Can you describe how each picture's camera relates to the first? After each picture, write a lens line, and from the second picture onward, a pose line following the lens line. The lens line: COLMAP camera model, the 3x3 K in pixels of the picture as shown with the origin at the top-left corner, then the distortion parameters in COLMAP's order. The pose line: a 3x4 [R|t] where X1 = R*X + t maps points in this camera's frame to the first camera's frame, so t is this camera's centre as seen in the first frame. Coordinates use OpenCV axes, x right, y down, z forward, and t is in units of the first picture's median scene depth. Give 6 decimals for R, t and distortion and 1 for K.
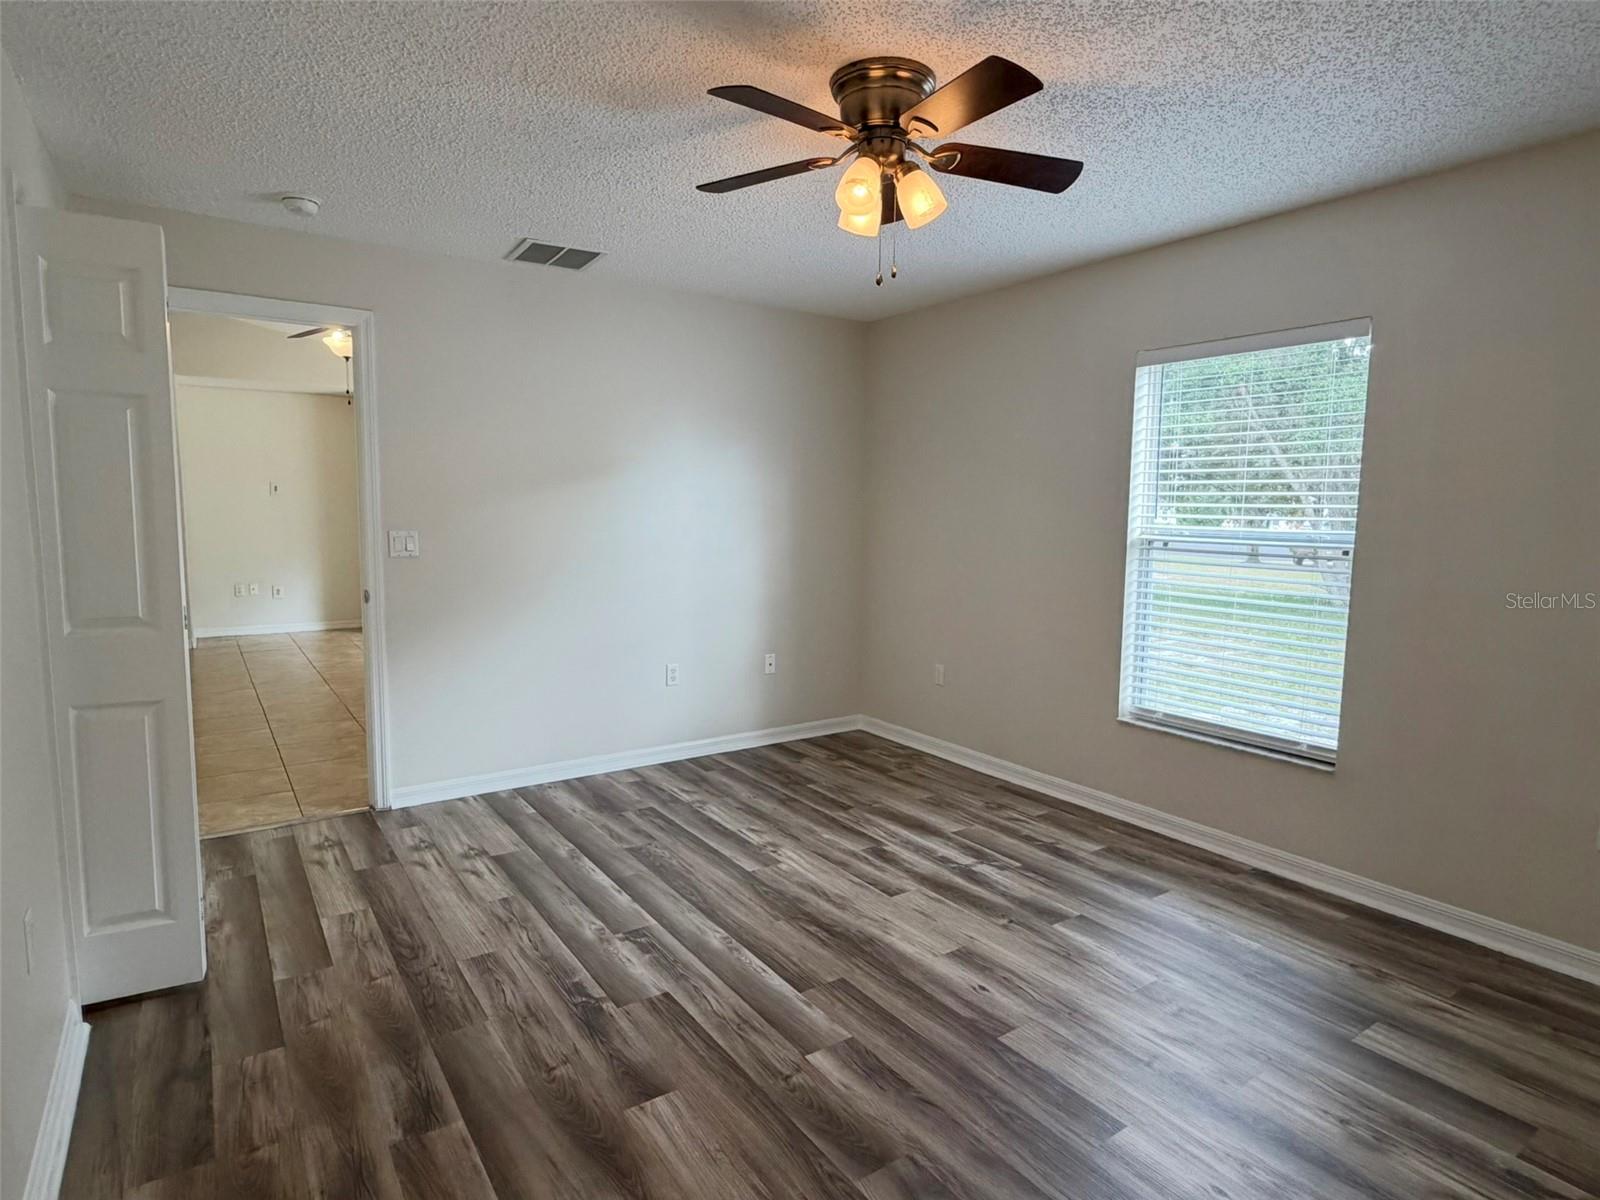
lens RADIAL K [[877.7, 0, 795.0], [0, 877.7, 599.3], [0, 0, 1]] dist [0.002994, -0.000853]
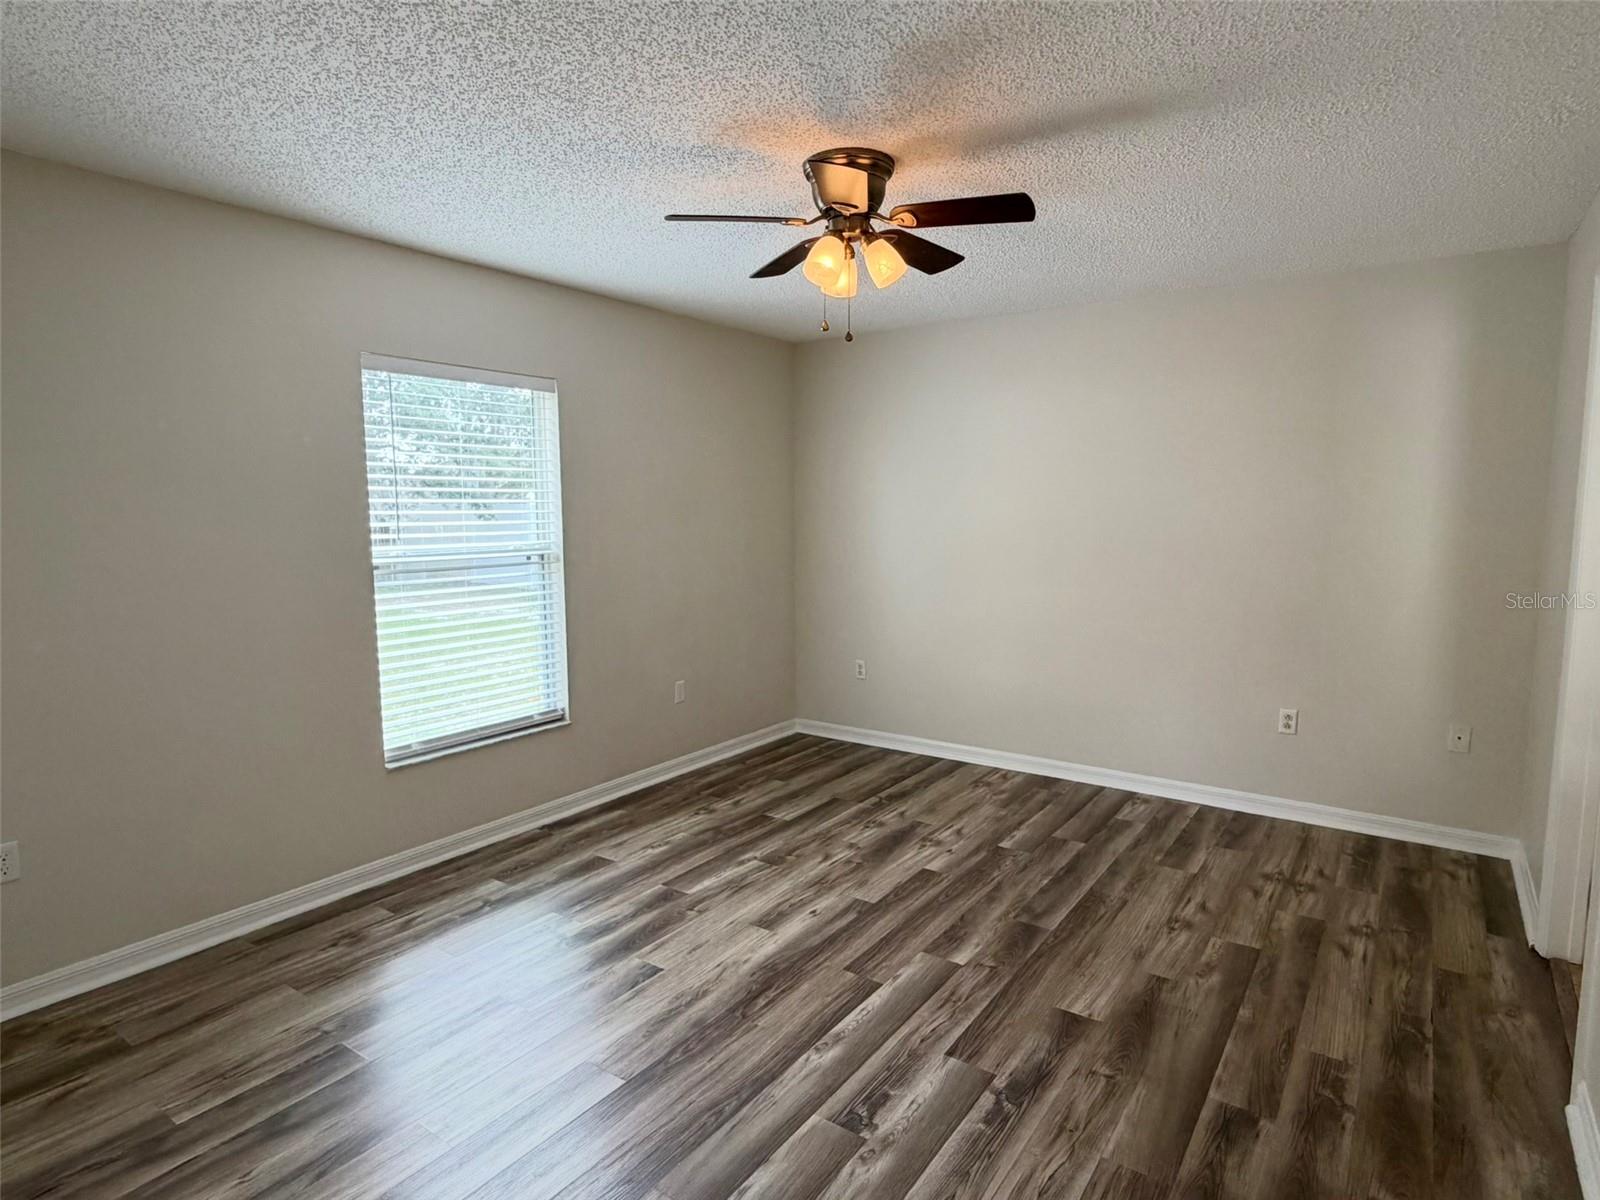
lens RADIAL K [[877.7, 0, 811.7], [0, 877.7, 601.0], [0, 0, 1]] dist [0.002994, -0.000853]
pose [[-0.351880, -0.111467, 0.929384, -0.870857], [0.101465, 0.982492, 0.156253, -0.185110], [-0.930530, 0.149282, -0.334409, 1.304539]]
